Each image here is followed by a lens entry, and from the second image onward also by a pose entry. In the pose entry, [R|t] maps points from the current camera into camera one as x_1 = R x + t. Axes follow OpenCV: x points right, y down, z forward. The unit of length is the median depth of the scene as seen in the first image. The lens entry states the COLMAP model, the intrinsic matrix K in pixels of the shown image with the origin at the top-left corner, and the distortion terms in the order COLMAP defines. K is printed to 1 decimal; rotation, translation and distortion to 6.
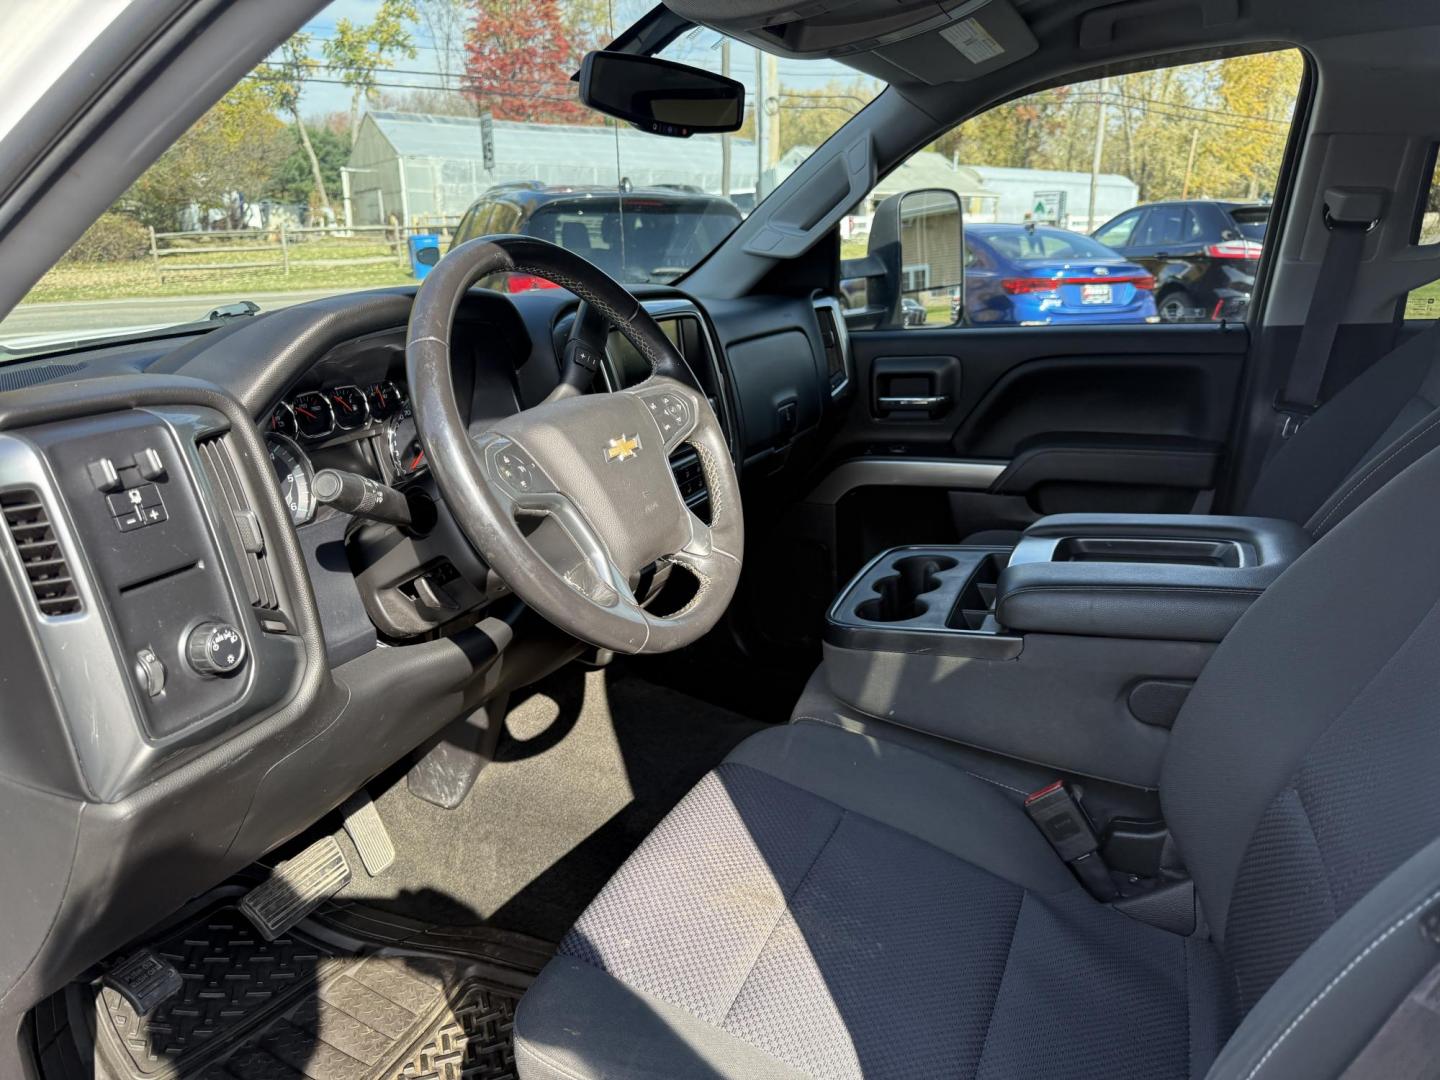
lens RADIAL K [[1056.1, 0, 734.3], [0, 1056.1, 542.9], [0, 0, 1]] dist [0.020666, -0.037756]
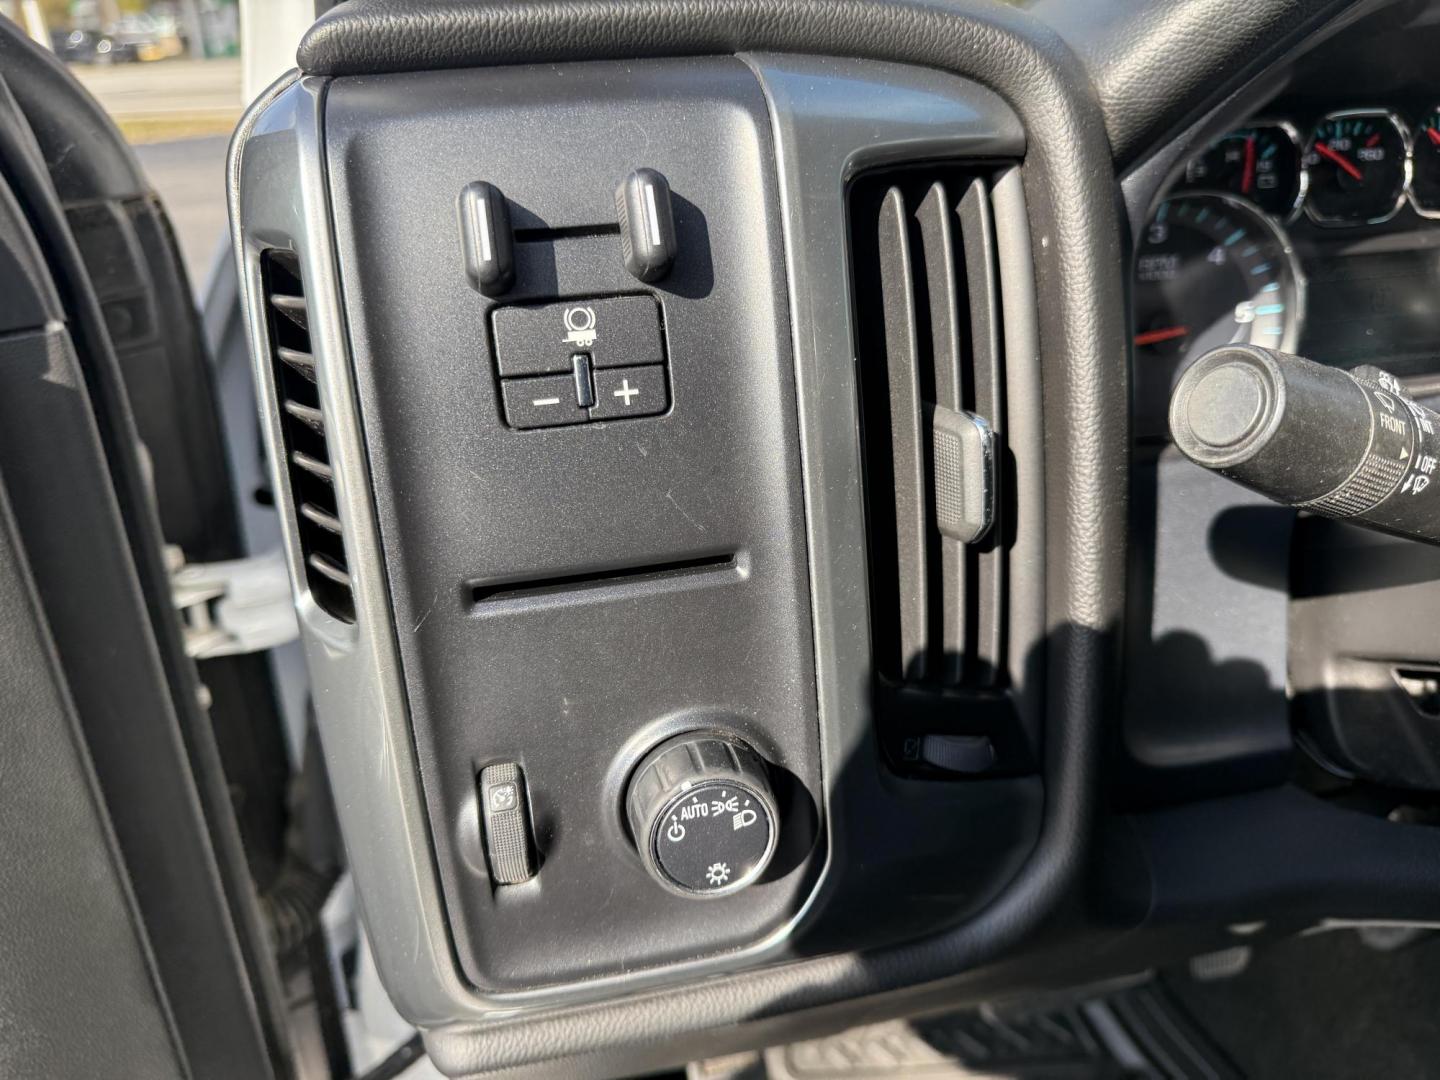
lens RADIAL K [[1056.1, 0, 734.3], [0, 1056.1, 542.9], [0, 0, 1]] dist [0.020666, -0.037756]
pose [[0.582375, 0.360448, -0.728640, -0.193939], [-0.207612, 0.932548, 0.295383, -0.058853], [0.785962, -0.020750, 0.617927, 0.574185]]
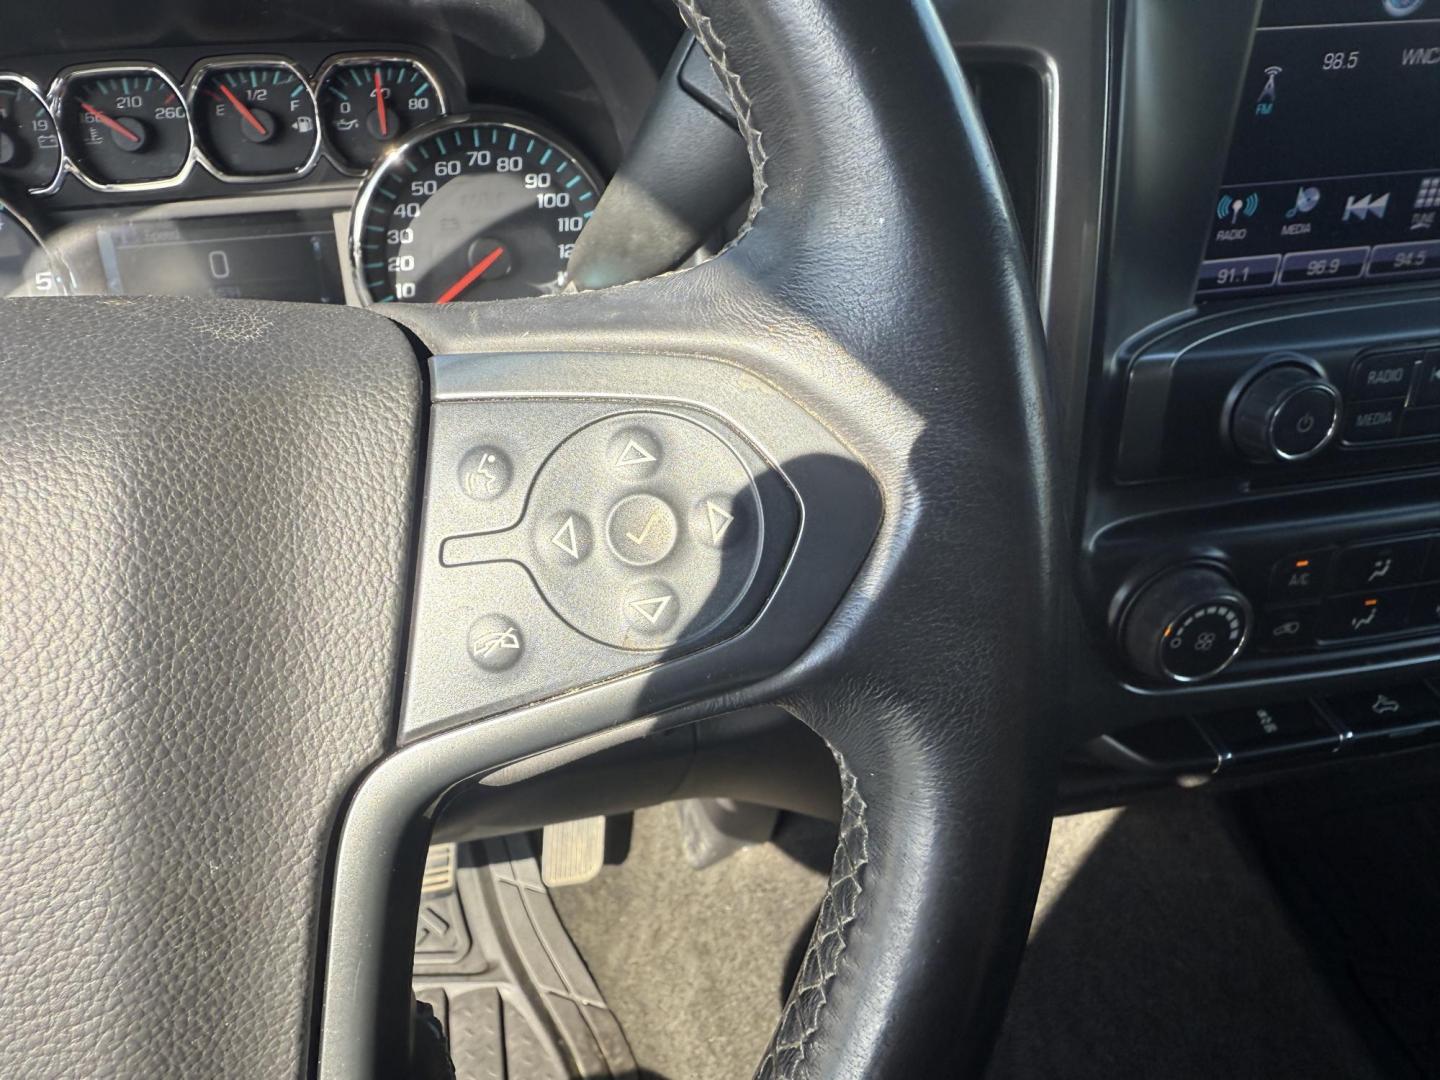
lens RADIAL K [[1056.1, 0, 734.3], [0, 1056.1, 542.9], [0, 0, 1]] dist [0.020666, -0.037756]
pose [[0.625195, 0.452507, -0.635899, 0.070088], [-0.250237, 0.887972, 0.385858, -0.201525], [0.739264, -0.082111, 0.668390, 0.925068]]
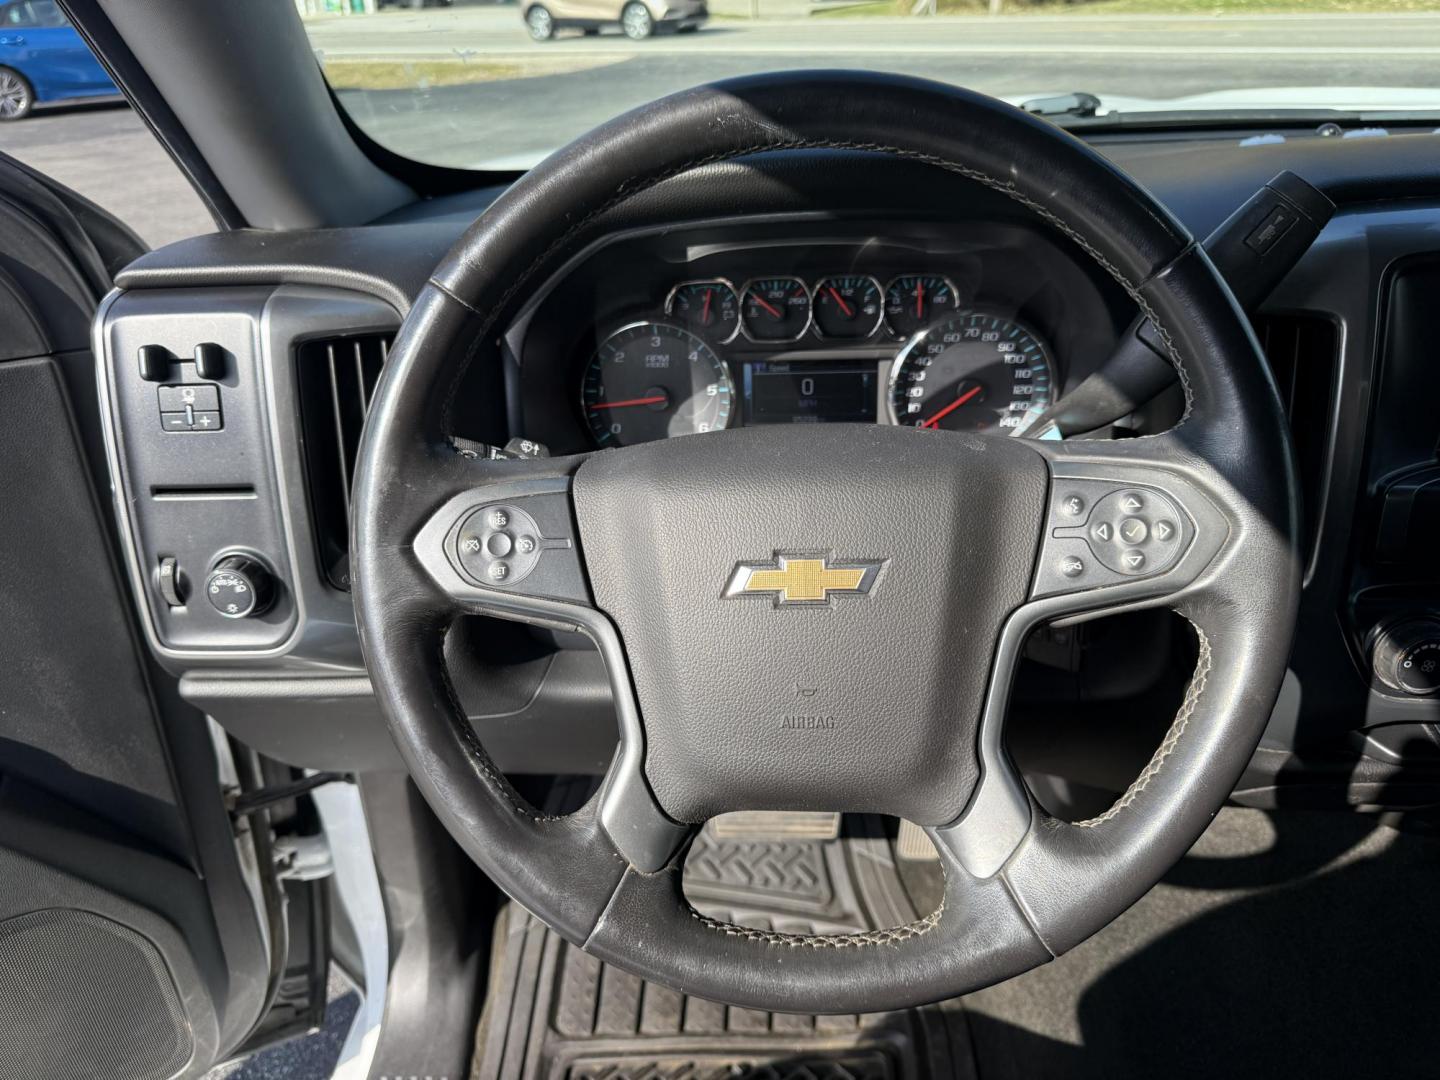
lens RADIAL K [[1056.1, 0, 734.3], [0, 1056.1, 542.9], [0, 0, 1]] dist [0.020666, -0.037756]
pose [[0.368740, 0.451946, -0.812266, 0.239326], [-0.243063, 0.890320, 0.385034, -0.256818], [0.897191, 0.055455, 0.438148, 0.703611]]
